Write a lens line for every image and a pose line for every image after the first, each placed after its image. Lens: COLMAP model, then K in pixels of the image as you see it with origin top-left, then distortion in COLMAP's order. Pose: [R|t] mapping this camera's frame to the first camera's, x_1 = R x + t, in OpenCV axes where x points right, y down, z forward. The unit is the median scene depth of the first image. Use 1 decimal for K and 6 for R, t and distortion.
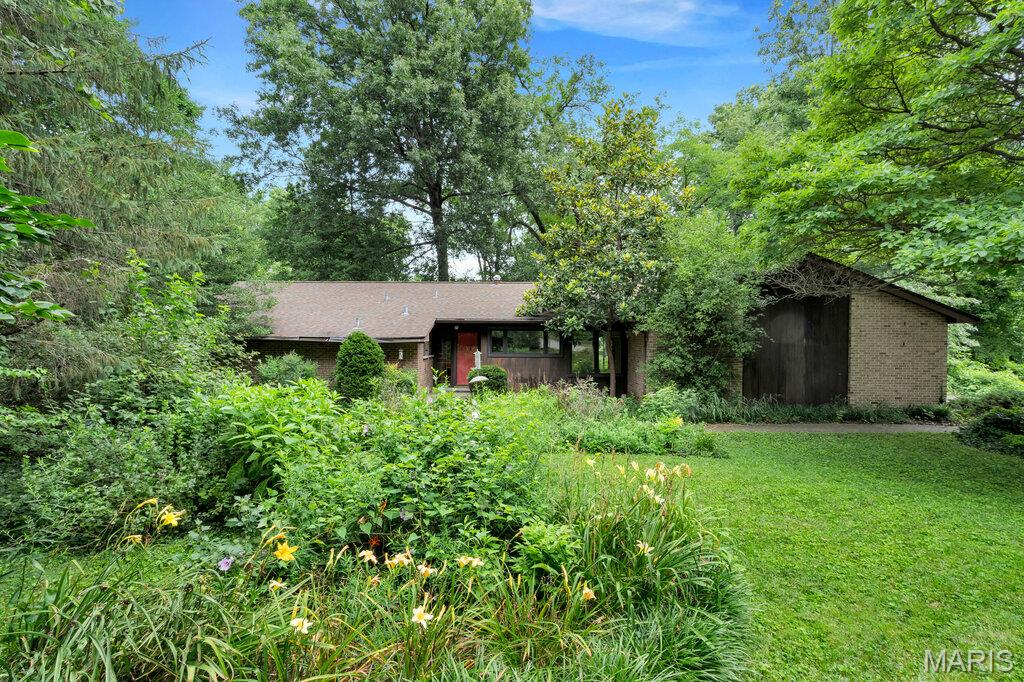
lens RADIAL K [[476.3, 0, 512.4], [0, 476.3, 339.3], [0, 0, 1]] dist [0.009512, -0.000122]
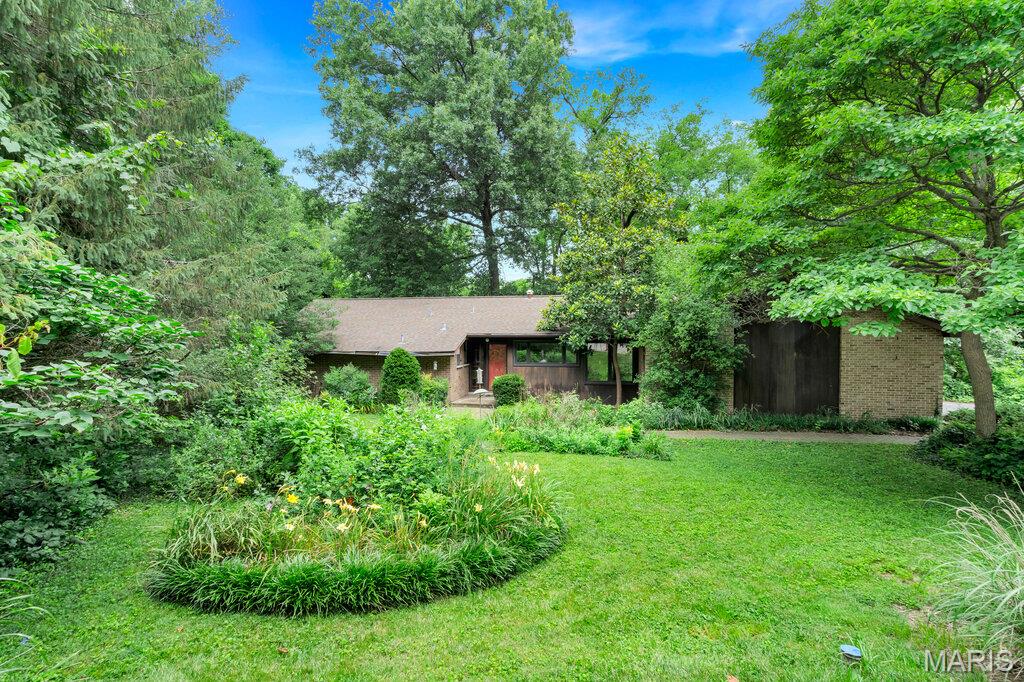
lens RADIAL K [[476.3, 0, 509.9], [0, 476.3, 341.7], [0, 0, 1]] dist [0.009512, -0.000122]
pose [[0.987883, -0.005800, -0.155095, 0.145536], [0.008015, 0.999875, 0.013658, -0.045796], [0.154996, -0.014736, 0.987805, -0.162076]]
